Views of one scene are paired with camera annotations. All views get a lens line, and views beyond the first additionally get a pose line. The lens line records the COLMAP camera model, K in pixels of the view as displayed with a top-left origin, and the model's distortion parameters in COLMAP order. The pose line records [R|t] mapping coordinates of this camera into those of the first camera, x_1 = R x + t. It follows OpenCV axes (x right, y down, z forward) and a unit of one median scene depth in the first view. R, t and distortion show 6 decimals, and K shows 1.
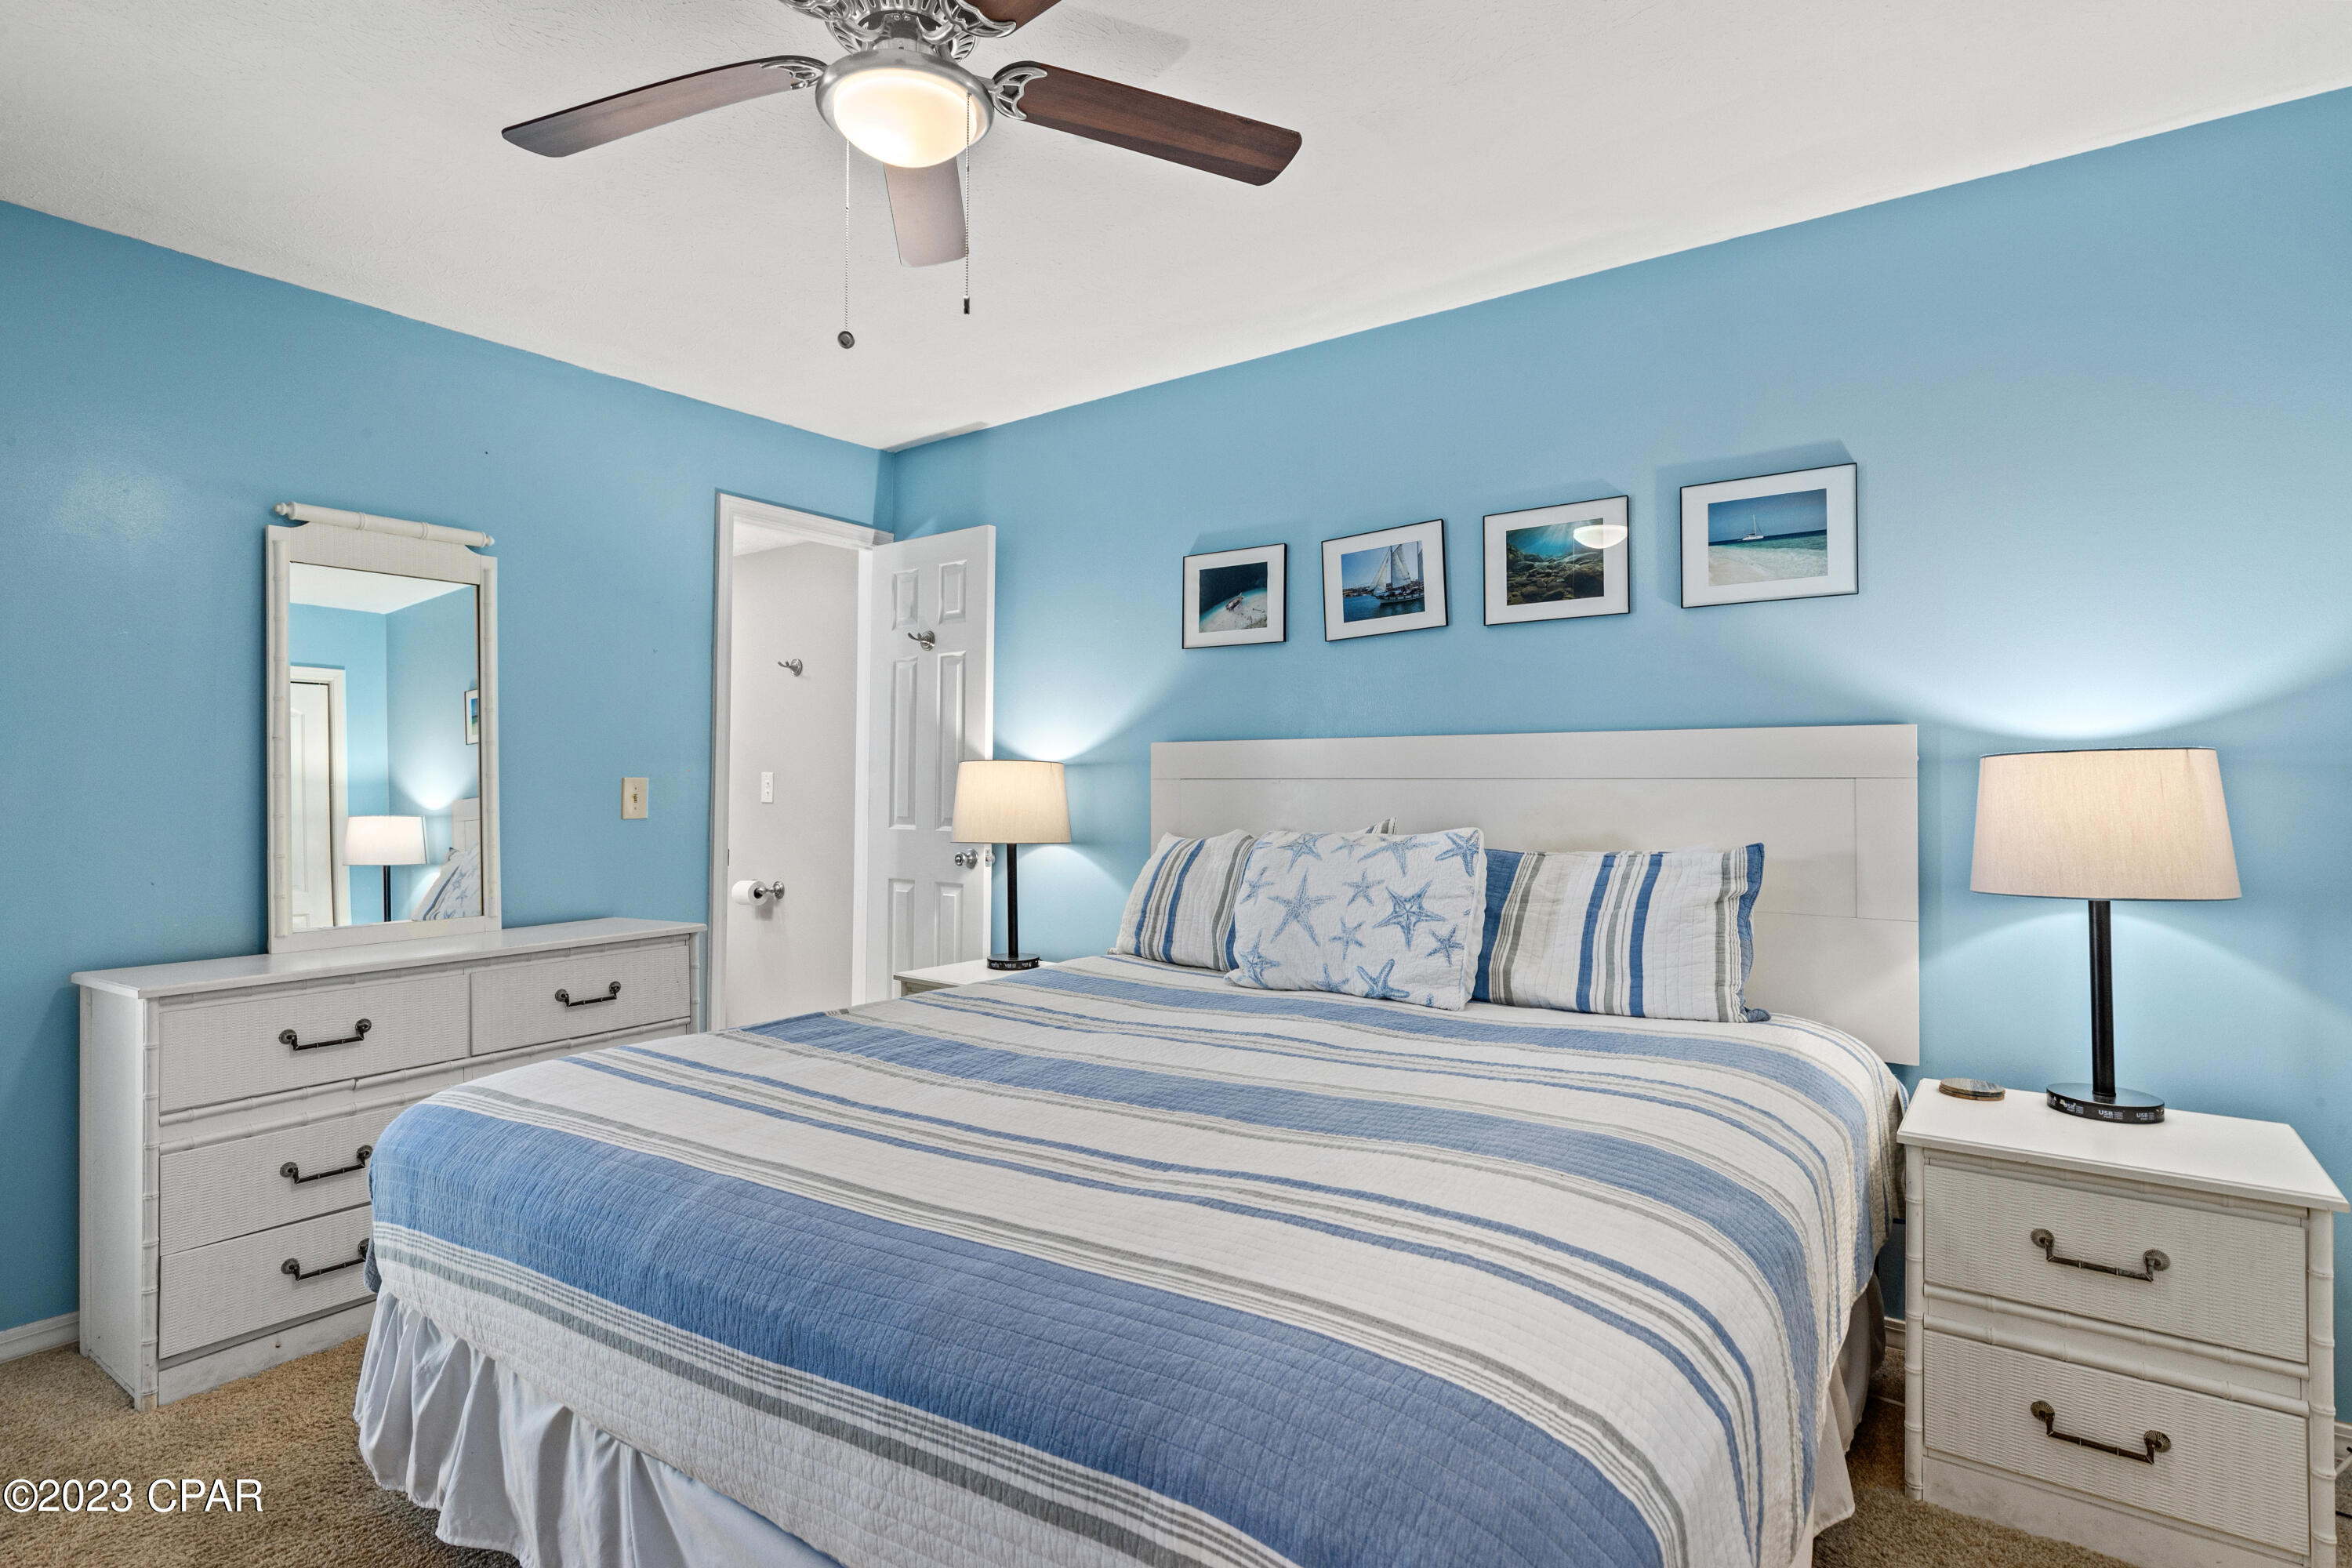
lens RADIAL K [[1174.6, 0, 1176.6], [0, 1174.6, 739.8], [0, 0, 1]] dist [-0.000556, 0.000218]
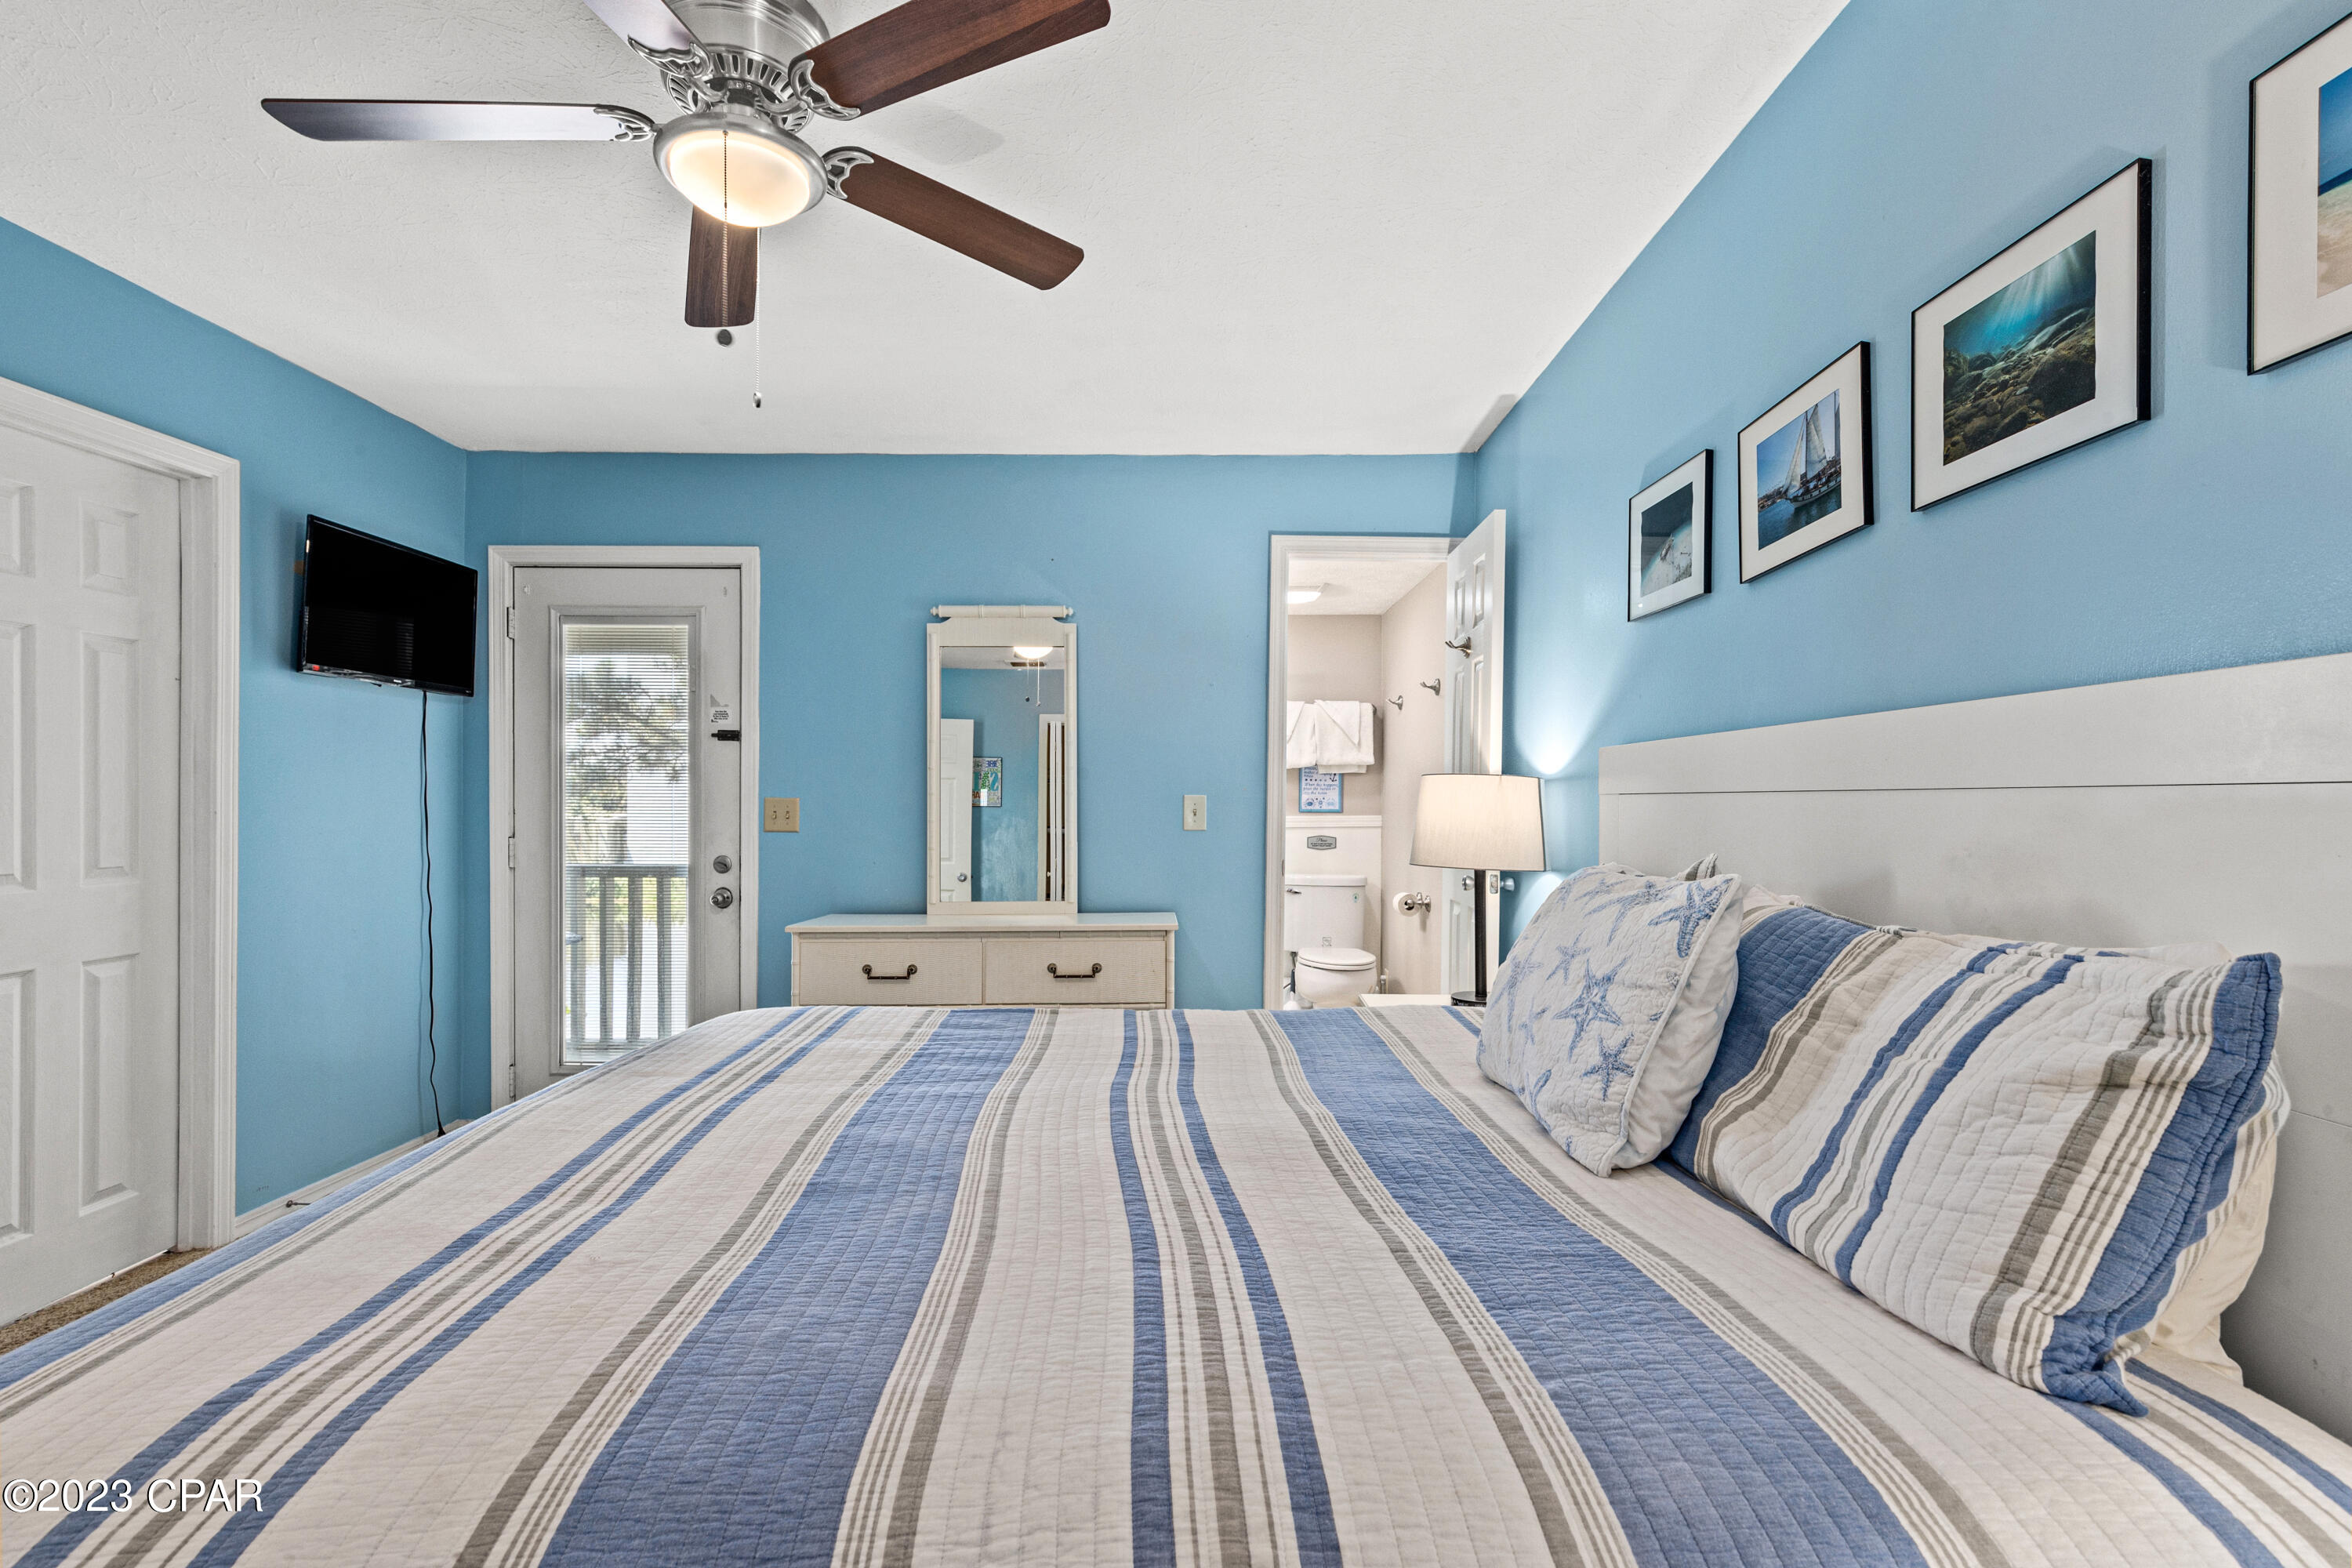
lens RADIAL K [[1073.3, 0, 1179.5], [0, 1073.3, 788.6], [0, 0, 1]] dist [-0.002536, -0.000106]
pose [[0.589543, -0.008080, -0.807697, 0.449458], [0.026435, 0.999607, 0.009294, 0.017967], [0.807304, -0.026831, 0.589525, 0.411052]]
